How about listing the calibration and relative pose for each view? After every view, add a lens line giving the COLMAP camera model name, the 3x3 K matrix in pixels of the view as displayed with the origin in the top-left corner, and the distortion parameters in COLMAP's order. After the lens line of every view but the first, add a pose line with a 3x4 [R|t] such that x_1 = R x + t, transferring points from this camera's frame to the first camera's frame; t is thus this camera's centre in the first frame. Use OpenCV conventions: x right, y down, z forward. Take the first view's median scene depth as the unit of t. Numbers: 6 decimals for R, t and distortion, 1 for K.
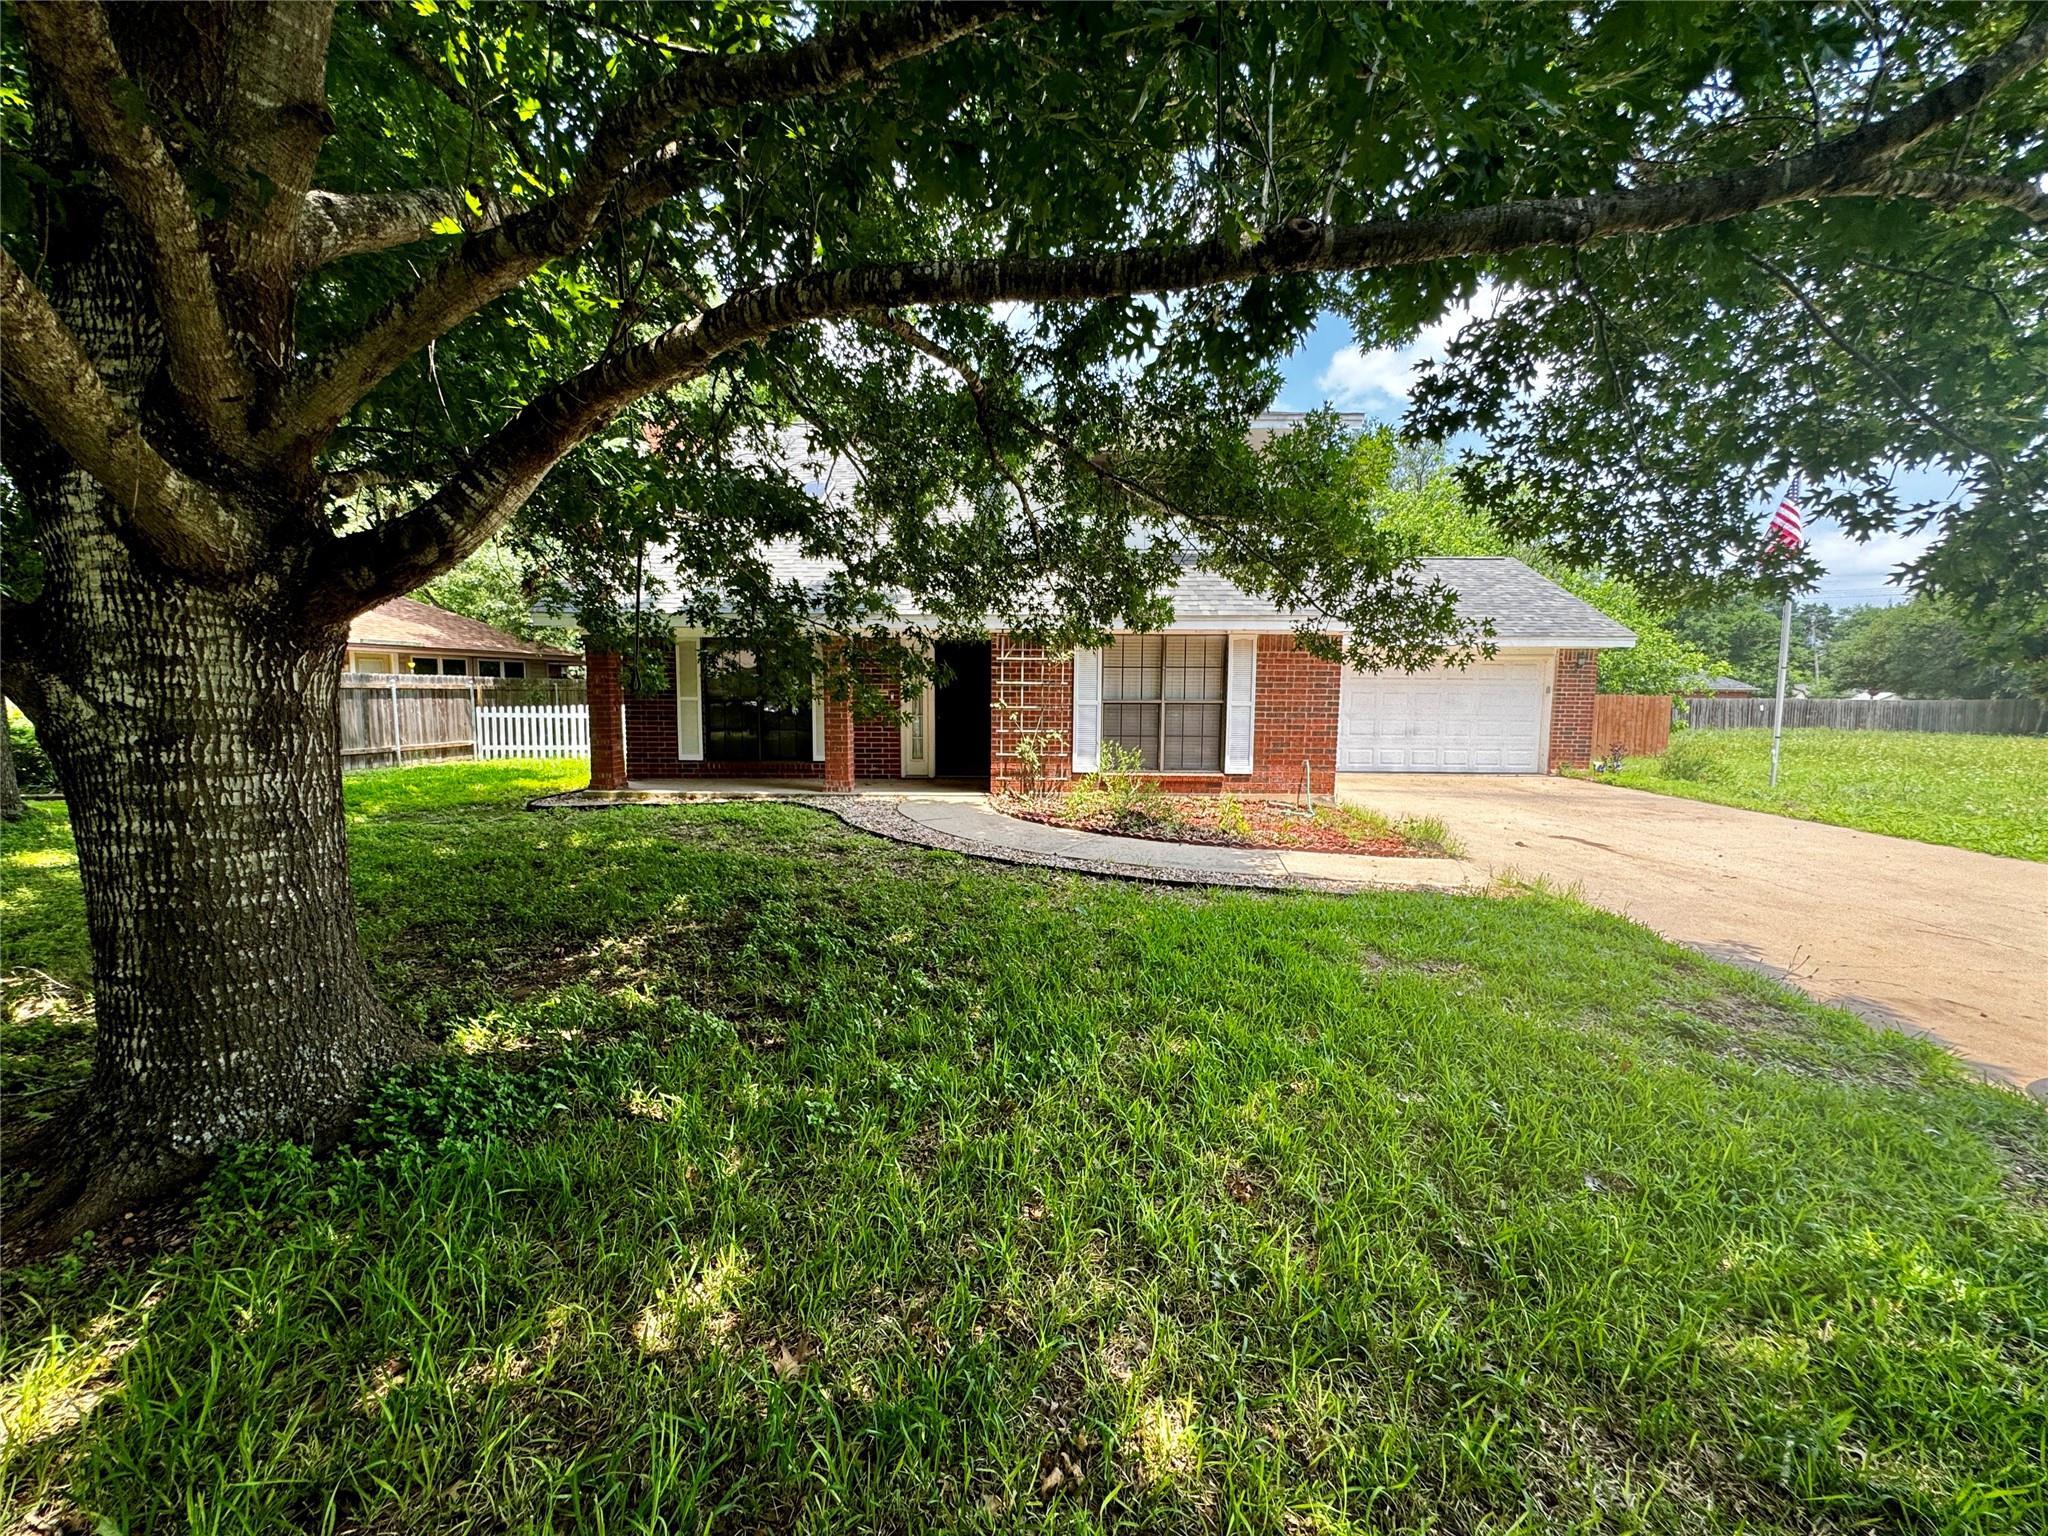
lens RADIAL K [[817.3, 0, 1023.1], [0, 817.3, 765.9], [0, 0, 1]] dist [-0.001137, 0.000483]
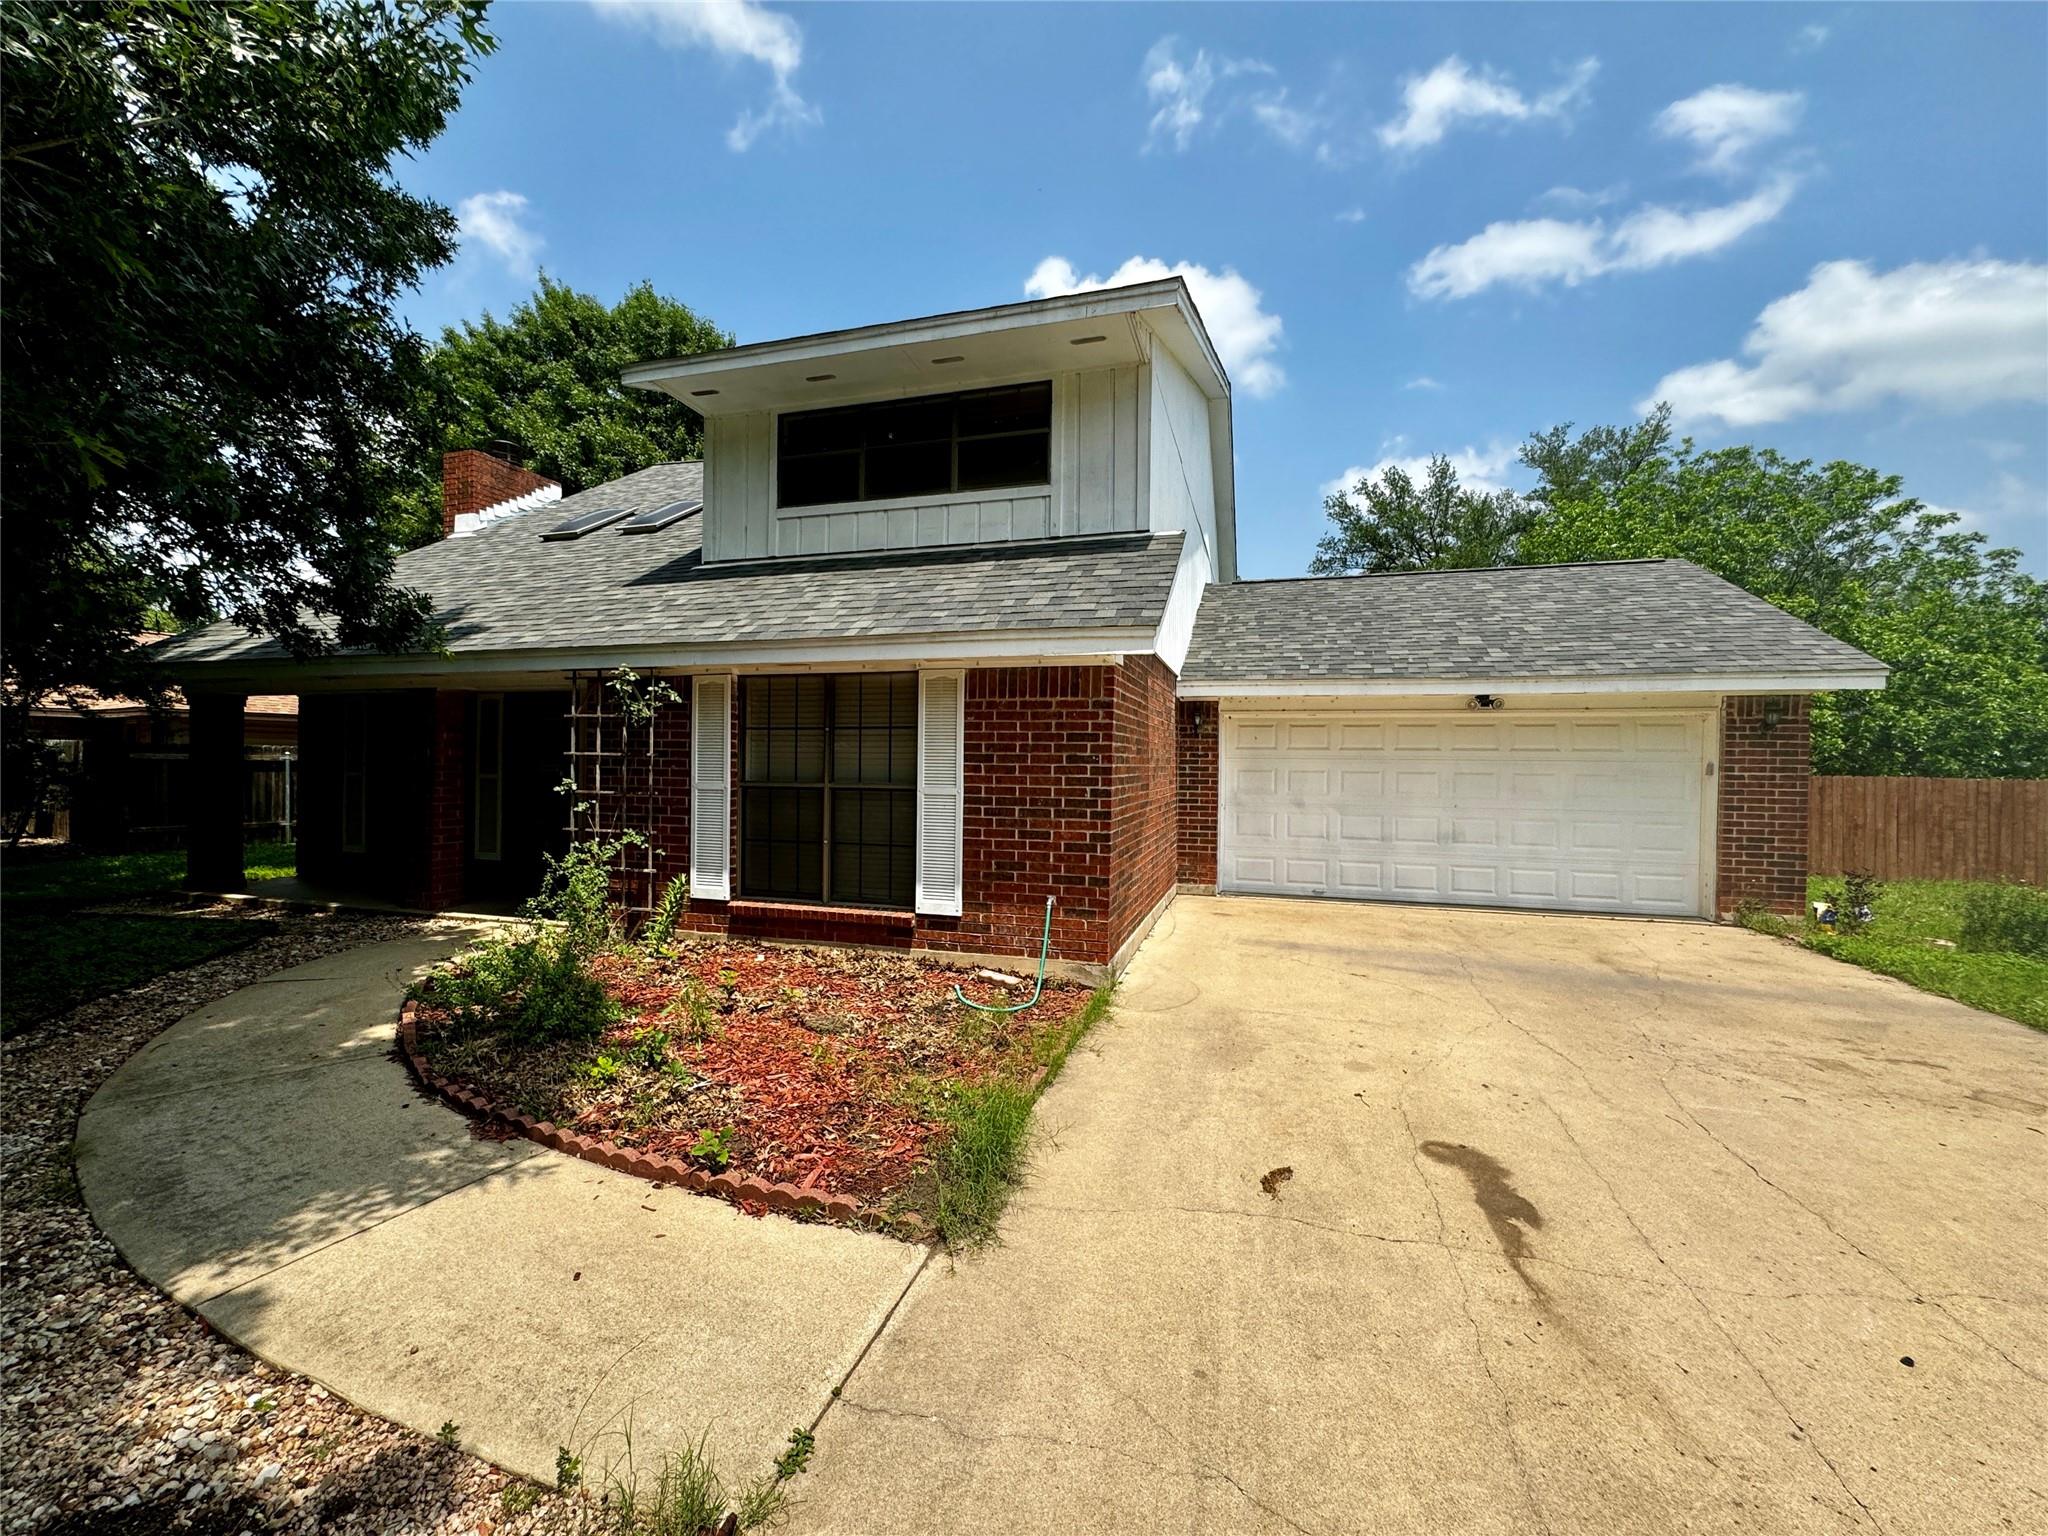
lens RADIAL K [[817.3, 0, 1027.9], [0, 817.3, 769.3], [0, 0, 1]] dist [-0.001137, 0.000483]
pose [[0.964471, 0.008313, -0.264058, 0.469694], [-0.030051, 0.996470, -0.078388, -0.048185], [0.262474, 0.083538, 0.961316, 0.468420]]
